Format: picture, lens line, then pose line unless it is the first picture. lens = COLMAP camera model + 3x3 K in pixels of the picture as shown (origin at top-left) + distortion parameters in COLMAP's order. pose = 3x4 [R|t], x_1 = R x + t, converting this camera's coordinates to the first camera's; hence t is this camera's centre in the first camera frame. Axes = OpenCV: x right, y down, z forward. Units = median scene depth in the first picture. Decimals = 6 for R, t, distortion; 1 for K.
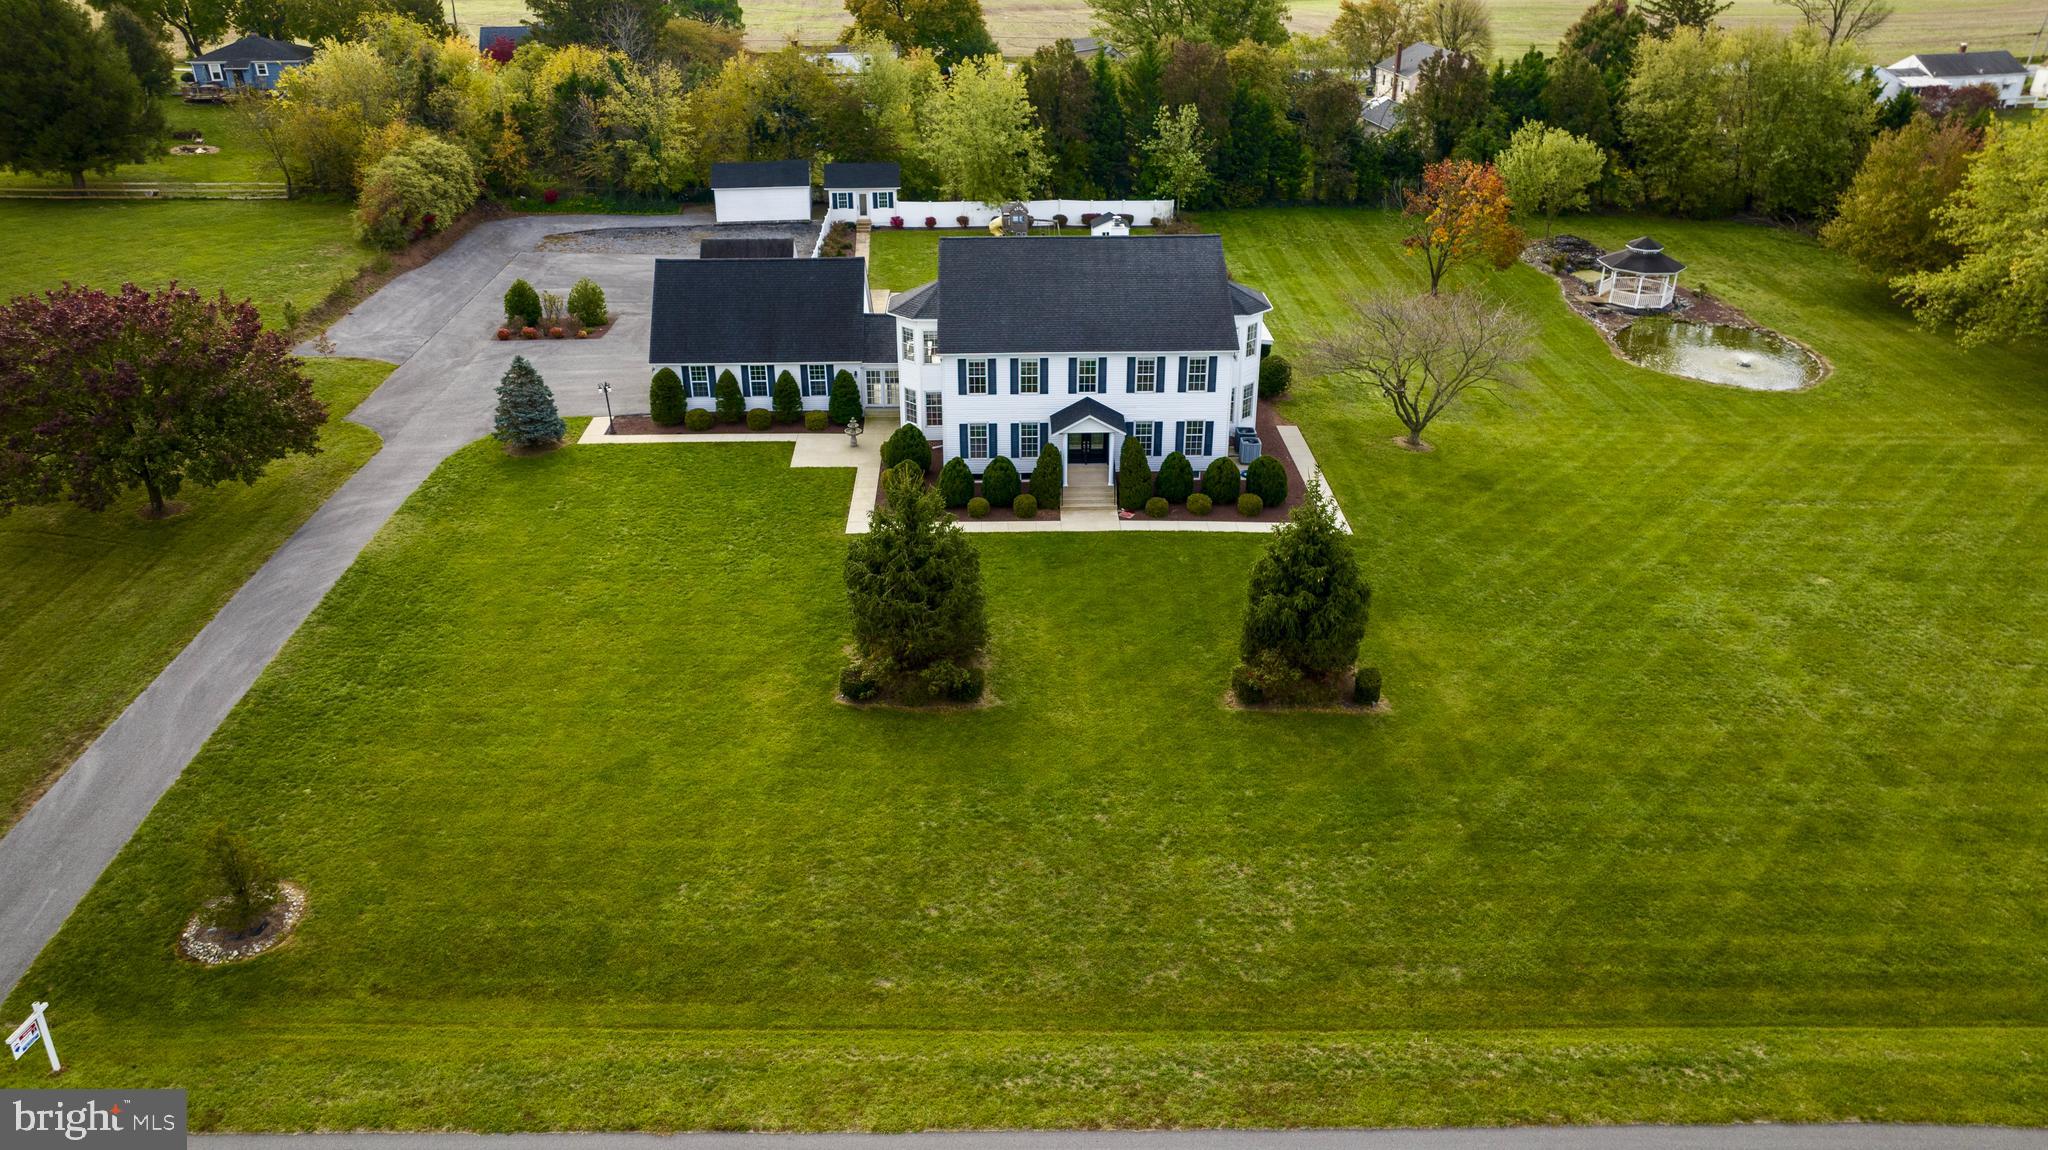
lens RADIAL K [[1458.7, 0, 1019.8], [0, 1458.7, 576.9], [0, 0, 1]] dist [-0.025490, 0.014632]
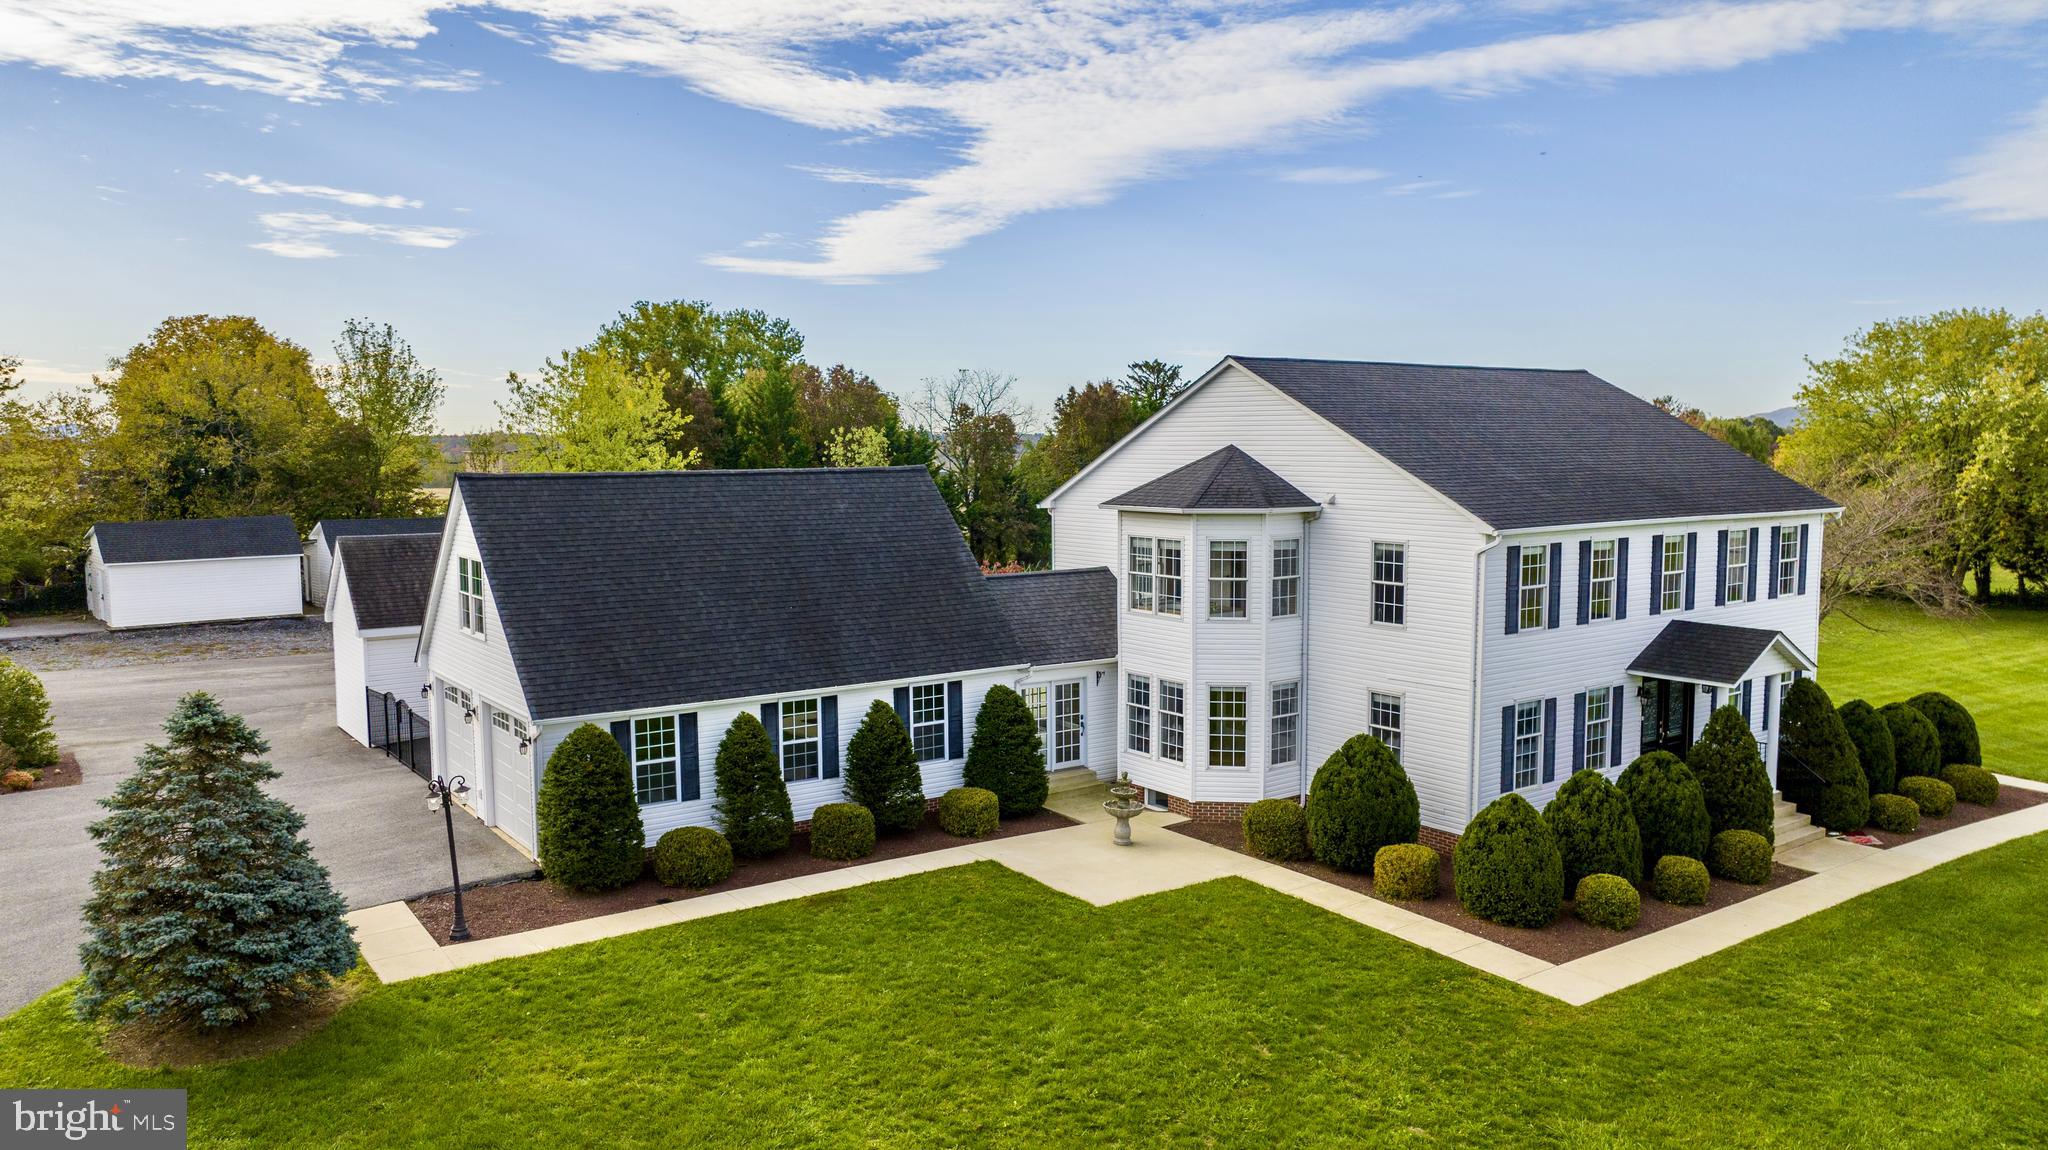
lens RADIAL K [[1458.7, 0, 1027.0], [0, 1458.7, 577.7], [0, 0, 1]] dist [-0.025490, 0.014632]
pose [[0.826866, -0.056502, 0.559553, -0.349149], [0.253349, 0.925692, -0.280907, -0.051314], [-0.502102, 0.374035, 0.779738, 0.660068]]
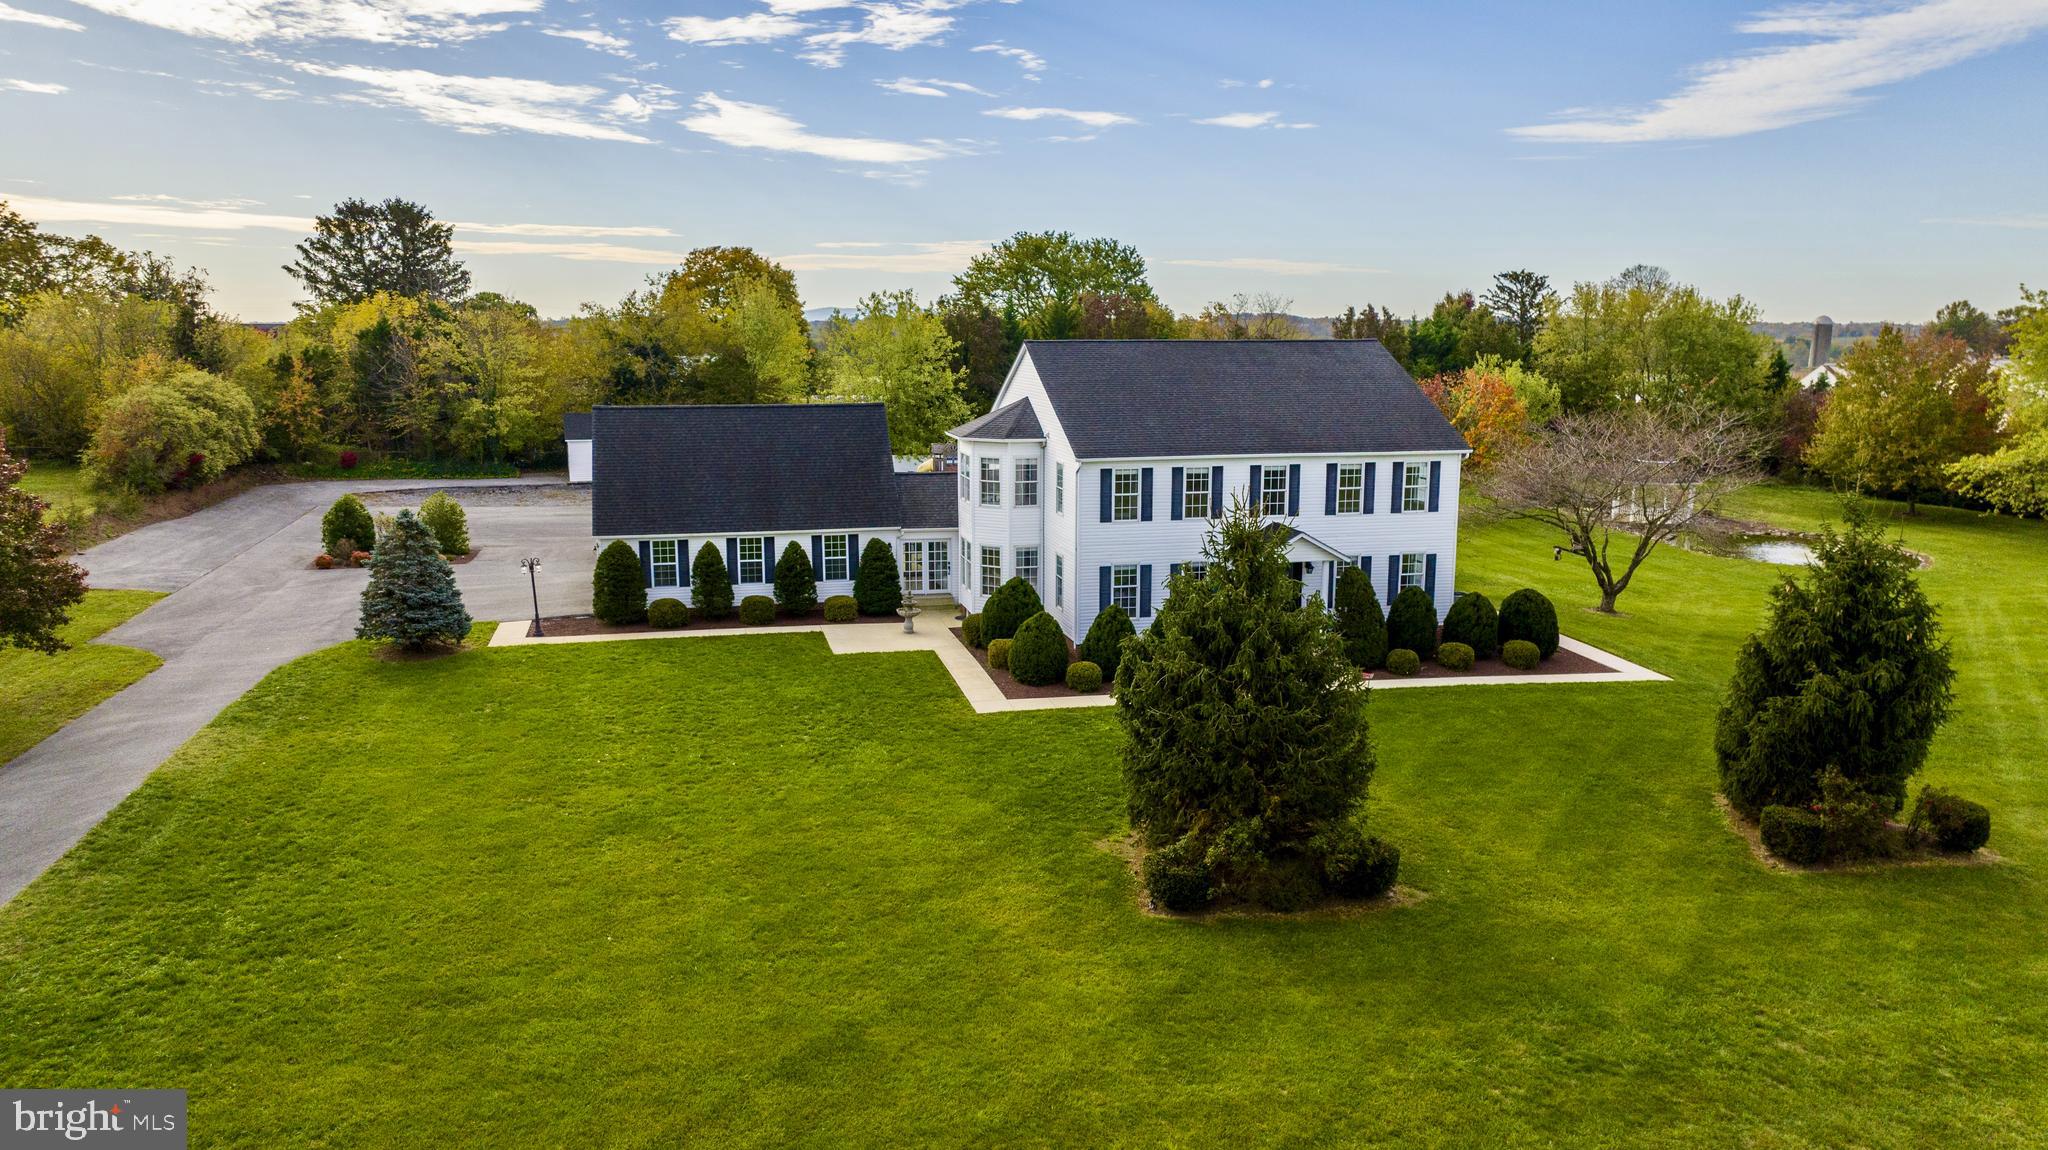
lens RADIAL K [[1458.7, 0, 1018.4], [0, 1458.7, 578.9], [0, 0, 1]] dist [-0.025490, 0.014632]
pose [[0.979657, -0.034426, 0.197707, -0.194775], [0.088783, 0.957869, -0.273139, 0.076883], [-0.179974, 0.285136, 0.941439, 0.327173]]
